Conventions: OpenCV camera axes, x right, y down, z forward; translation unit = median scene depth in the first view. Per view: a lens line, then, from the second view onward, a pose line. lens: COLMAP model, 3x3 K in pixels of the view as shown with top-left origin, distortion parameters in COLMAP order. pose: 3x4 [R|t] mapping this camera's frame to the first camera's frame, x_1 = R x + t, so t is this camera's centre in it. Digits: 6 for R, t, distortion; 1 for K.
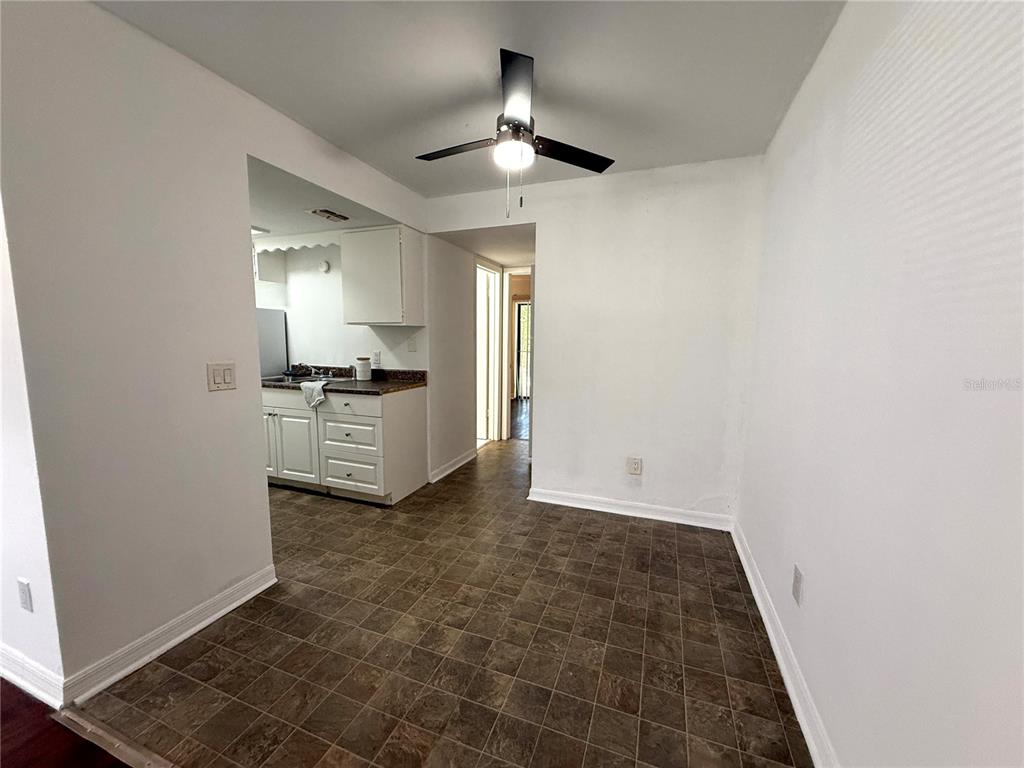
lens RADIAL K [[404.6, 0, 512.0], [0, 404.6, 384.0], [0, 0, 1]] dist [-0.000698, 0.000022]
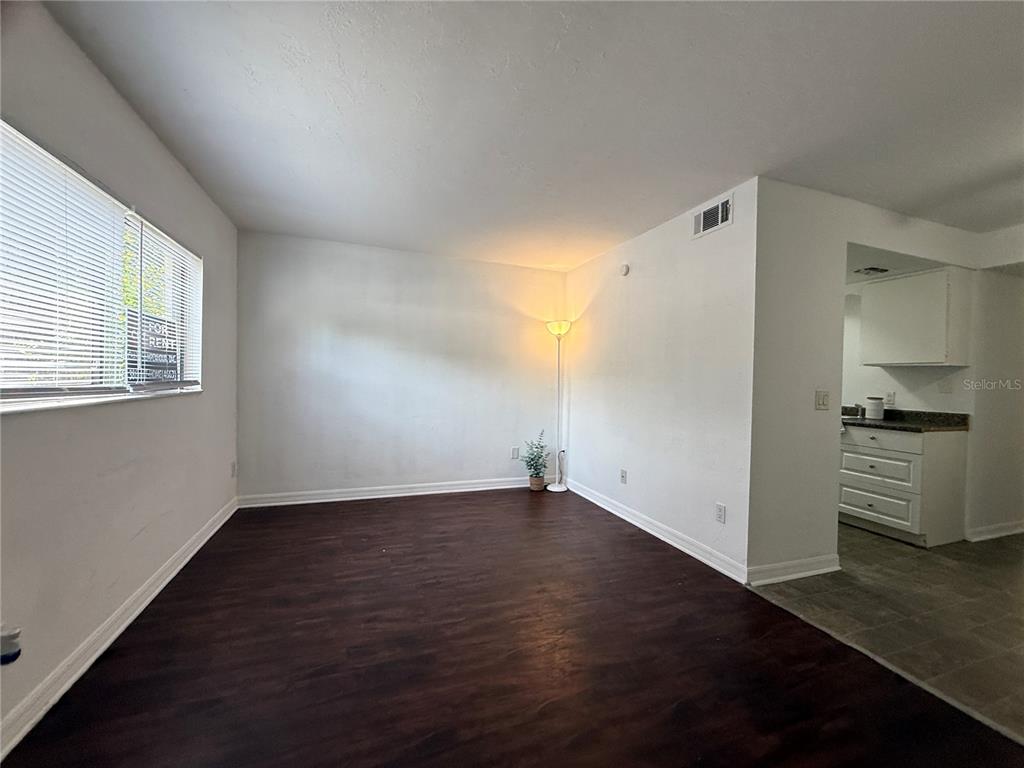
lens RADIAL K [[404.6, 0, 512.0], [0, 404.6, 384.0], [0, 0, 1]] dist [-0.000698, 0.000022]
pose [[0.646902, 0.018213, -0.762356, -0.207478], [-0.106697, 0.992043, -0.066838, 0.080296], [0.755072, 0.124578, 0.643697, -0.433333]]
